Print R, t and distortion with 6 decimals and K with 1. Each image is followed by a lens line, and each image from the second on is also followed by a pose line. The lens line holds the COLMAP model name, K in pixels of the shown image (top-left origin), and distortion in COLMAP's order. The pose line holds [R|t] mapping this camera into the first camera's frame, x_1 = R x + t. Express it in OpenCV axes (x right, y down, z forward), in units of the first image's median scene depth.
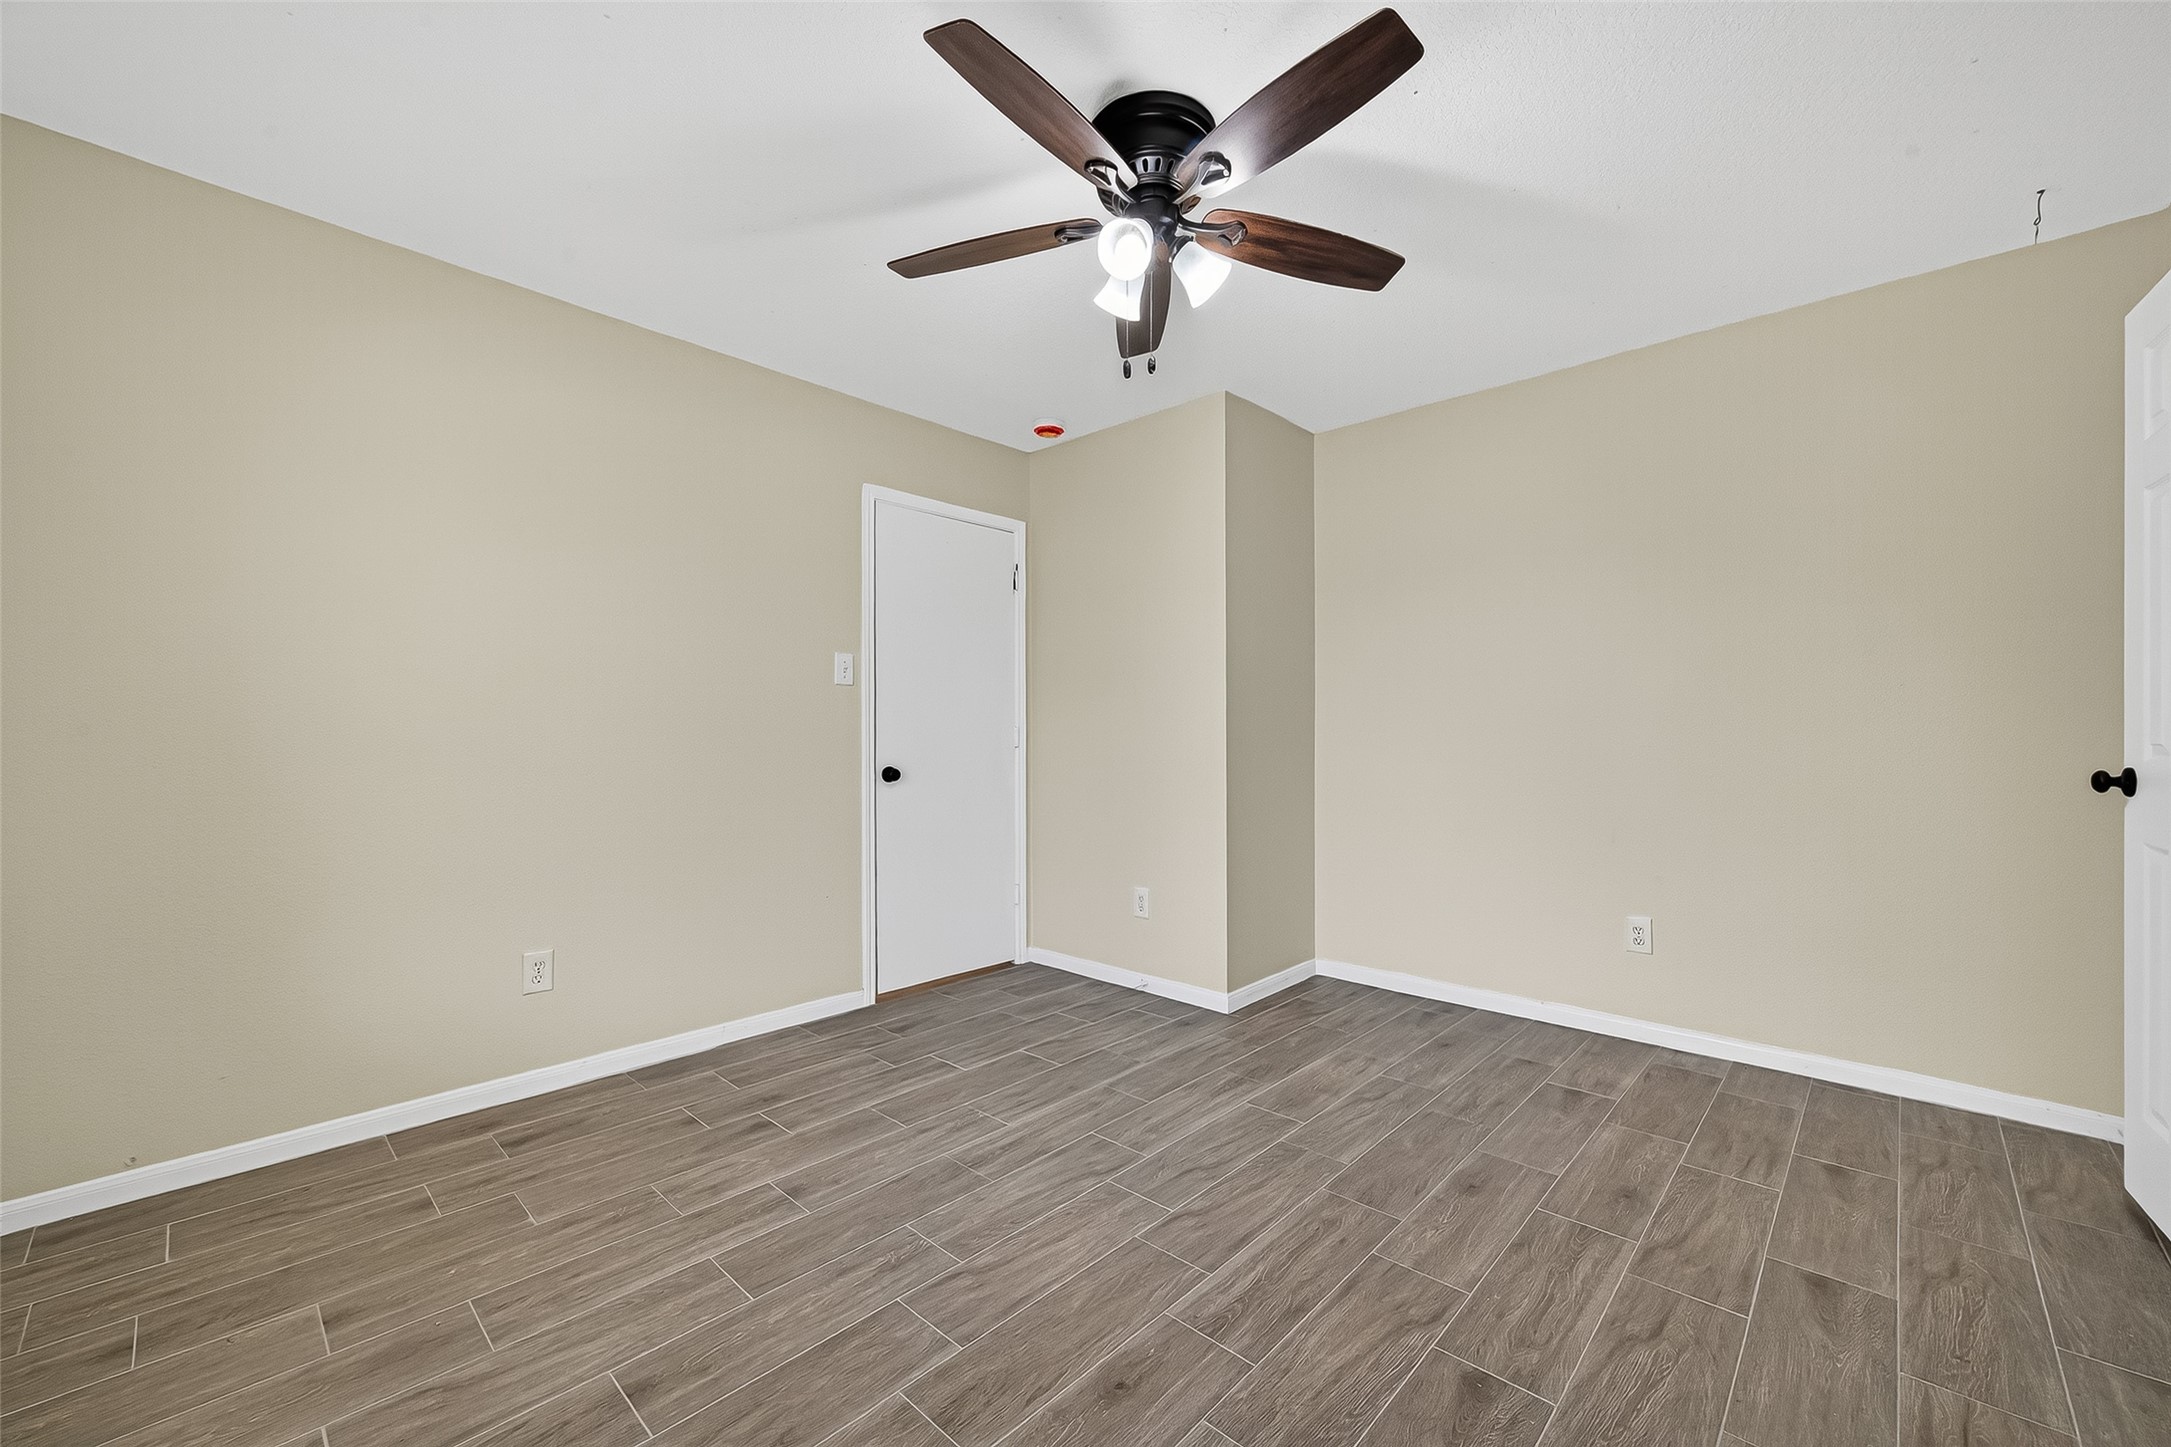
lens RADIAL K [[877.6, 0, 1100.0], [0, 877.6, 734.1], [0, 0, 1]] dist [0.011756, -0.000468]
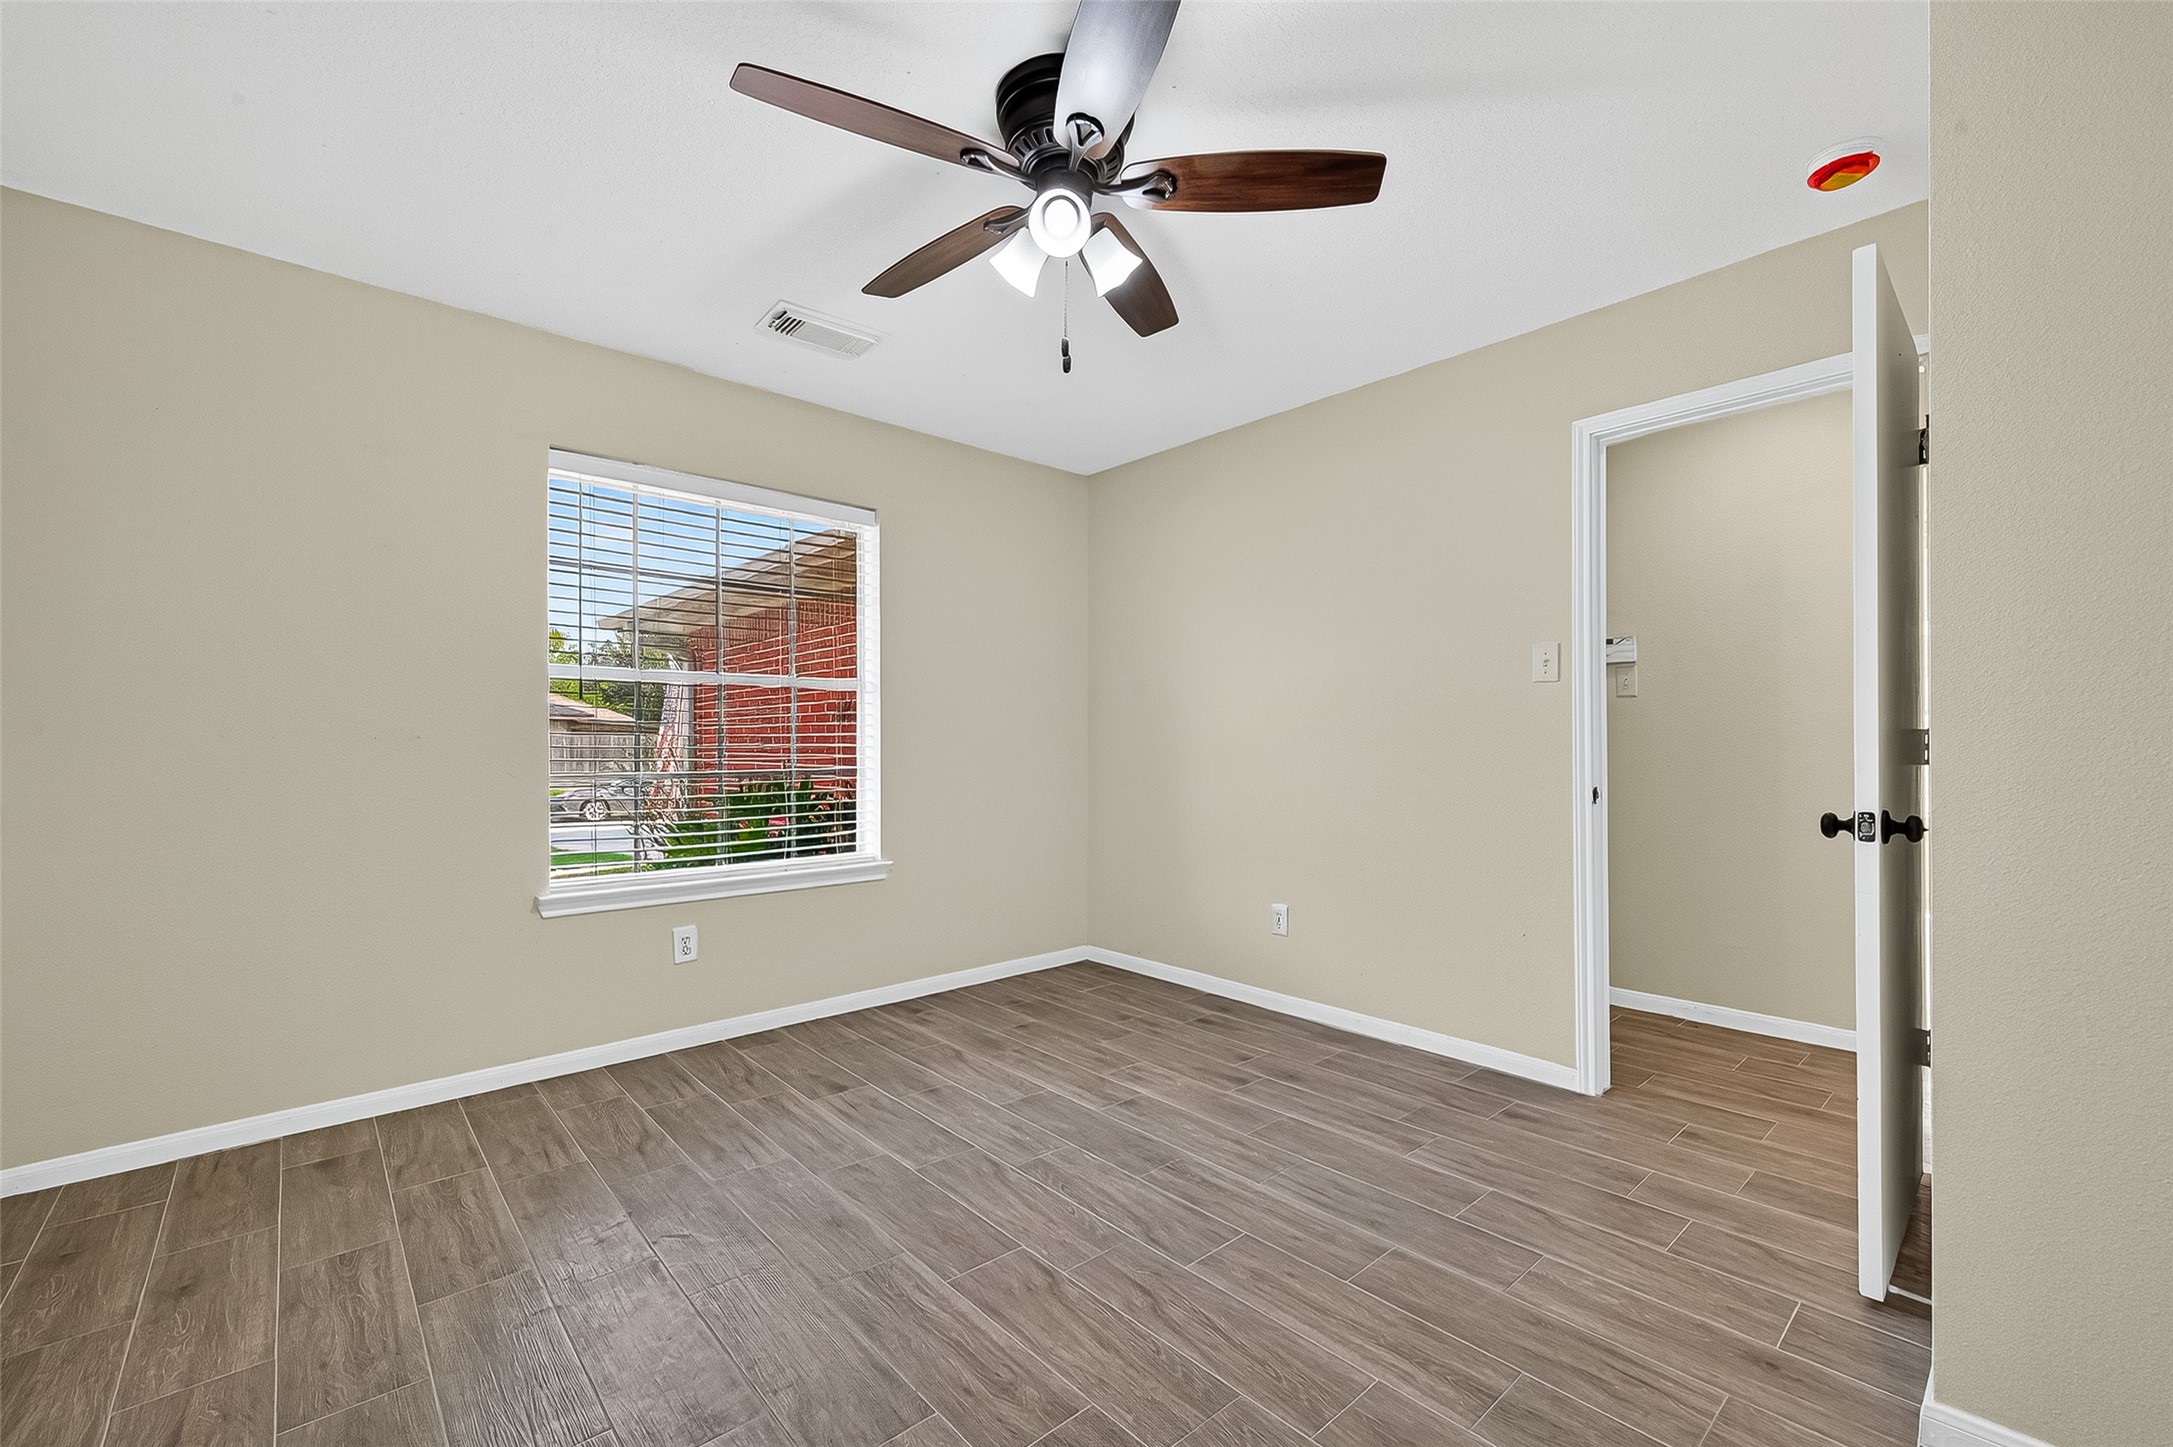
lens RADIAL K [[878.4, 0, 1055.4], [0, 878.4, 735.1], [0, 0, 1]] dist [0.011756, -0.000468]
pose [[-0.109908, -0.007400, -0.993914, 0.801655], [0.004754, 0.999957, -0.007971, -0.004308], [0.993930, -0.005601, -0.109868, 0.885373]]
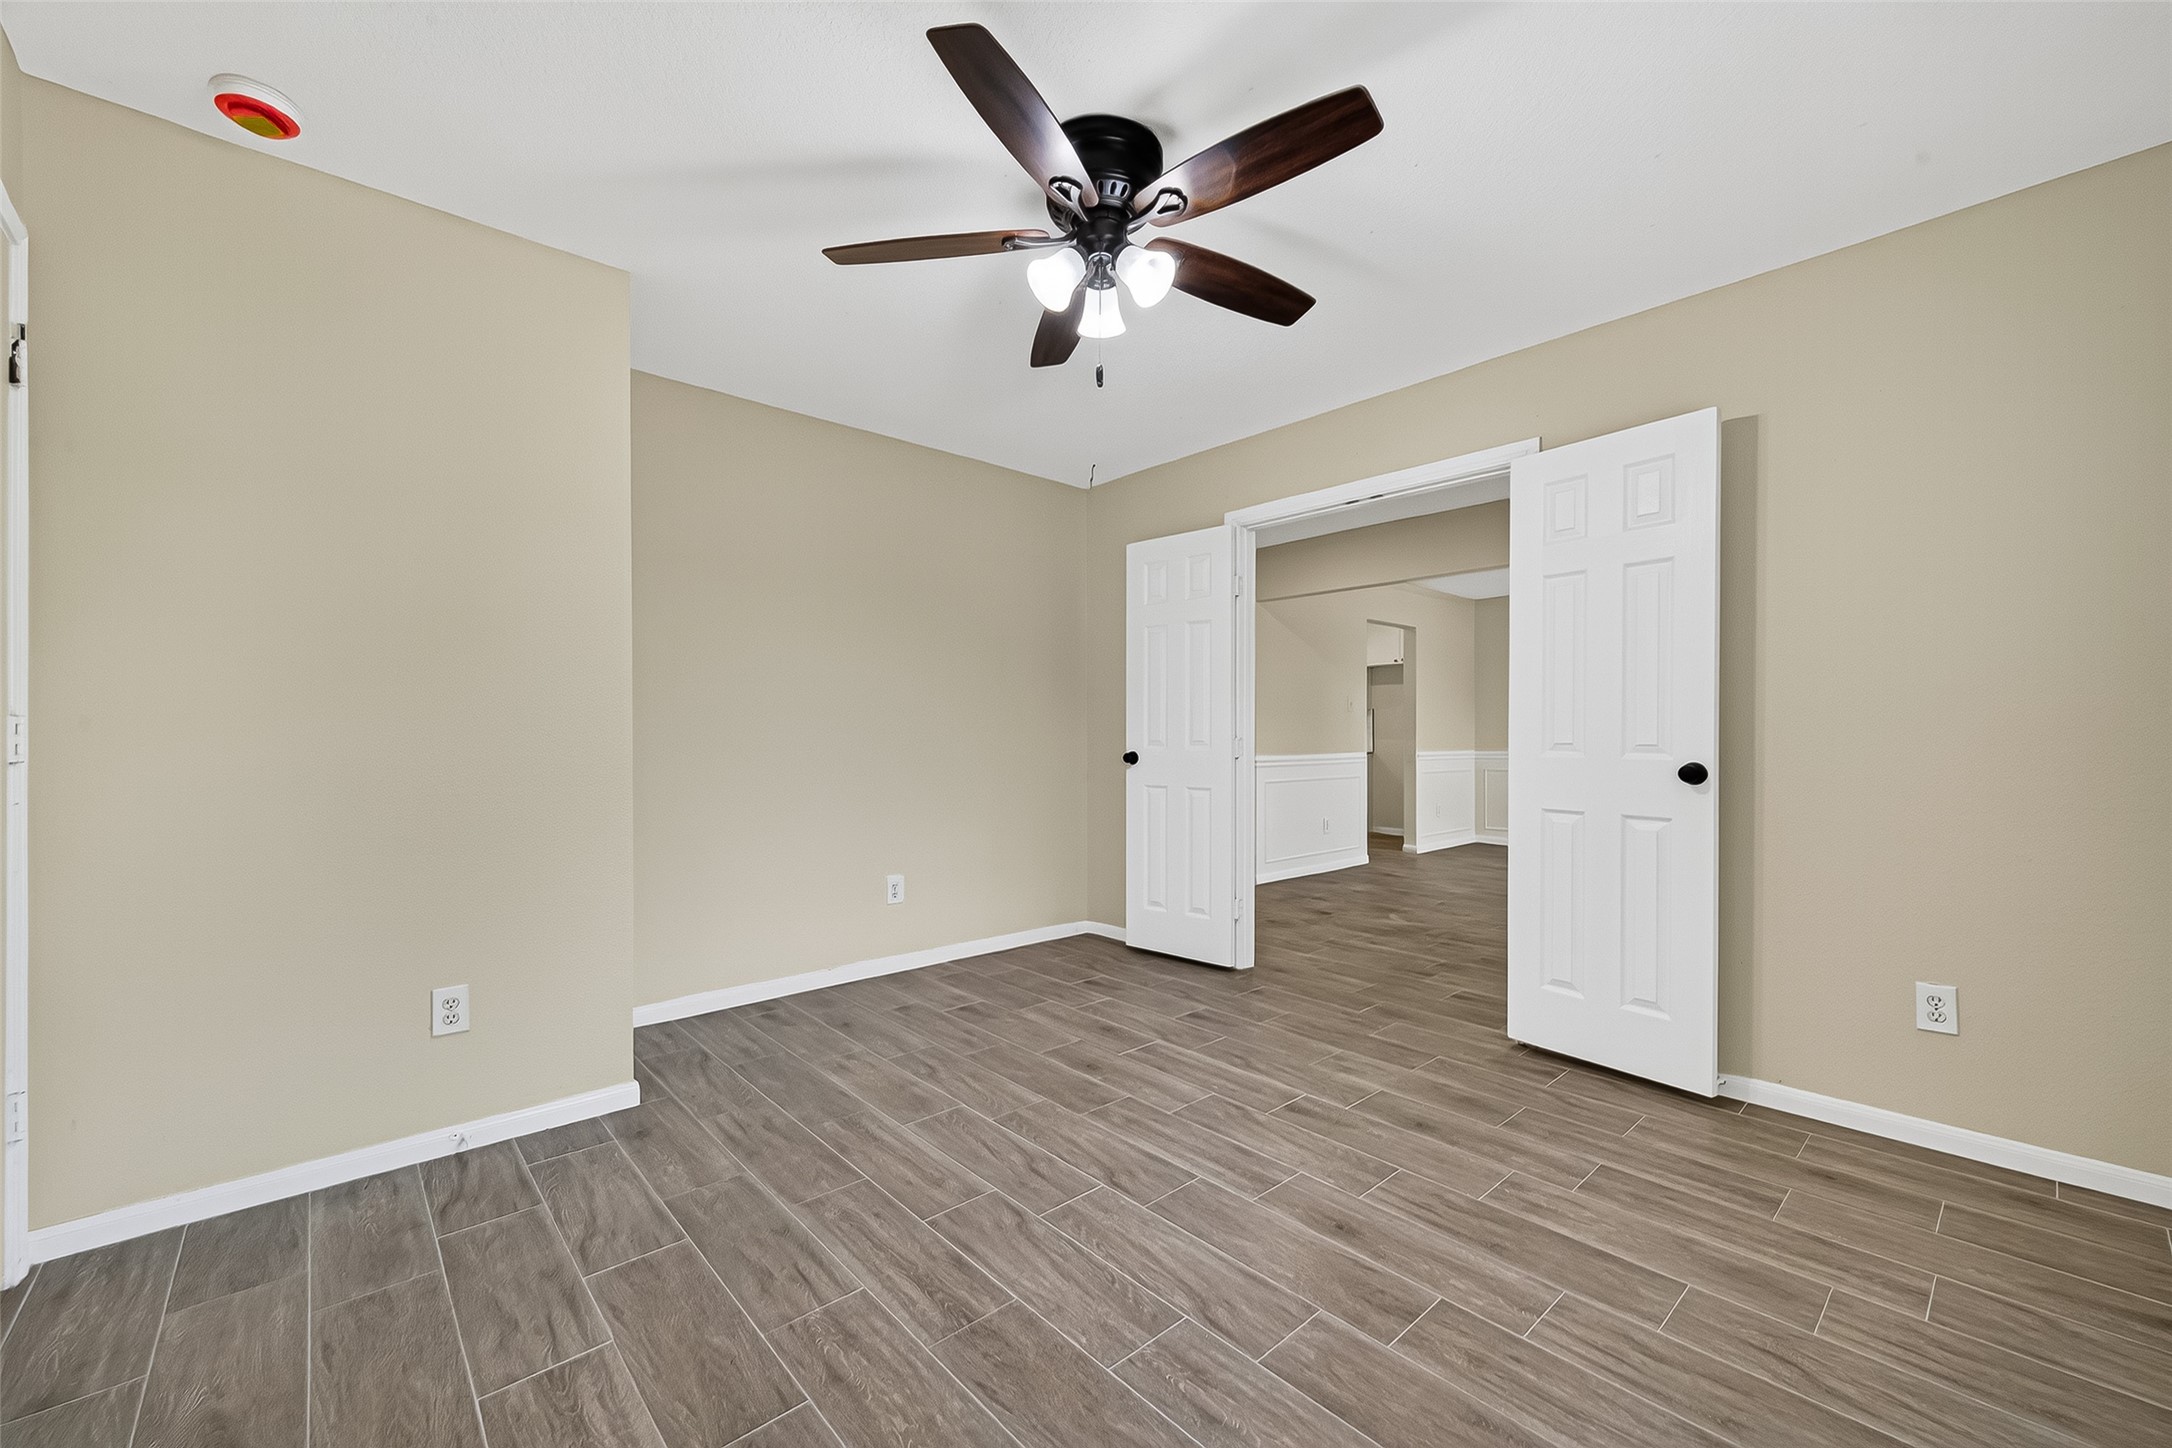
lens RADIAL K [[878.0, 0, 1087.0], [0, 878.0, 725.5], [0, 0, 1]] dist [0.011756, -0.000468]
pose [[0.070188, 0.011995, 0.997462, -0.788078], [-0.000968, 0.999928, -0.011957, 0.004111], [-0.997533, -0.000126, 0.070195, 0.764811]]
